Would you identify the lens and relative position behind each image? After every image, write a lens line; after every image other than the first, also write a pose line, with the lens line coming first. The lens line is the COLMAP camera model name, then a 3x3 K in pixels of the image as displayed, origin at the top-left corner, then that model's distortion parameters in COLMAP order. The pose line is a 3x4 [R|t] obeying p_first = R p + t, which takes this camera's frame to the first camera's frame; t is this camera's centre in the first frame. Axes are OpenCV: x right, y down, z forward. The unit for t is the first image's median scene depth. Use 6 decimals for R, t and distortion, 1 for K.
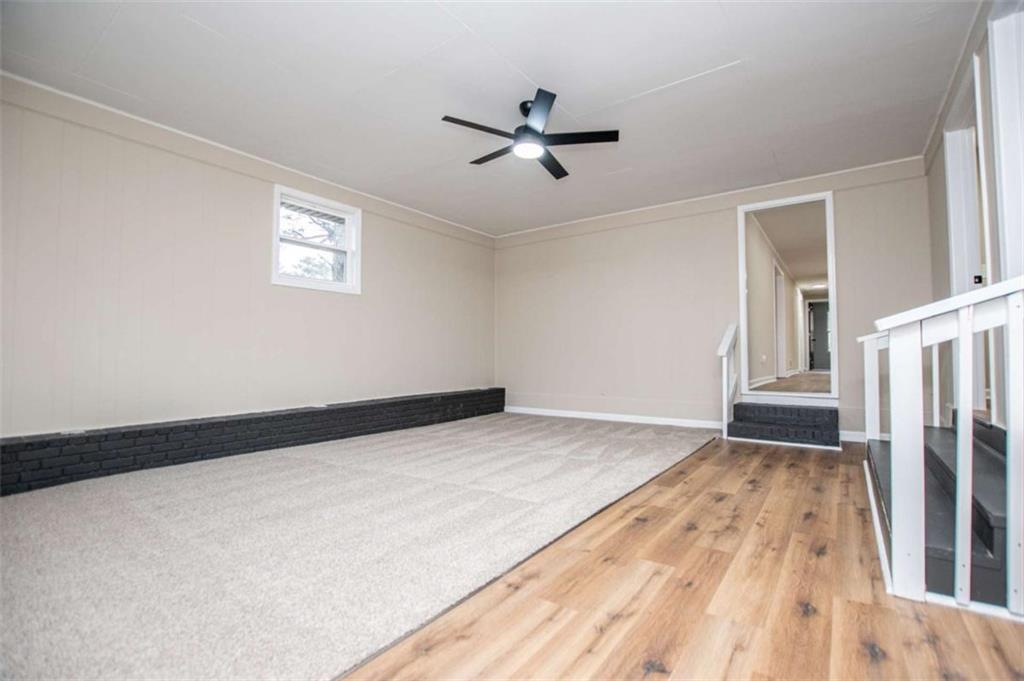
lens RADIAL K [[458.2, 0, 520.2], [0, 458.2, 341.9], [0, 0, 1]] dist [-0.026775, 0.000760]
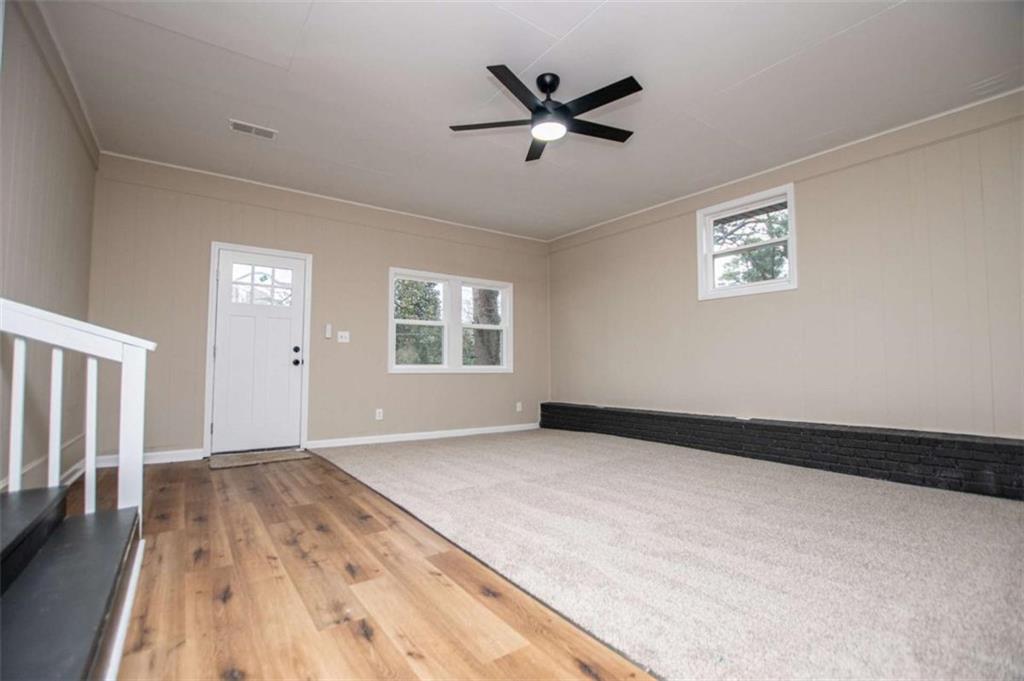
lens RADIAL K [[458.2, 0, 520.2], [0, 458.2, 341.9], [0, 0, 1]] dist [-0.026775, 0.000760]
pose [[-0.308724, -0.043404, -0.950161, 1.199979], [0.031401, 0.997949, -0.055790, 0.042120], [0.950633, -0.047060, -0.306728, 1.698198]]
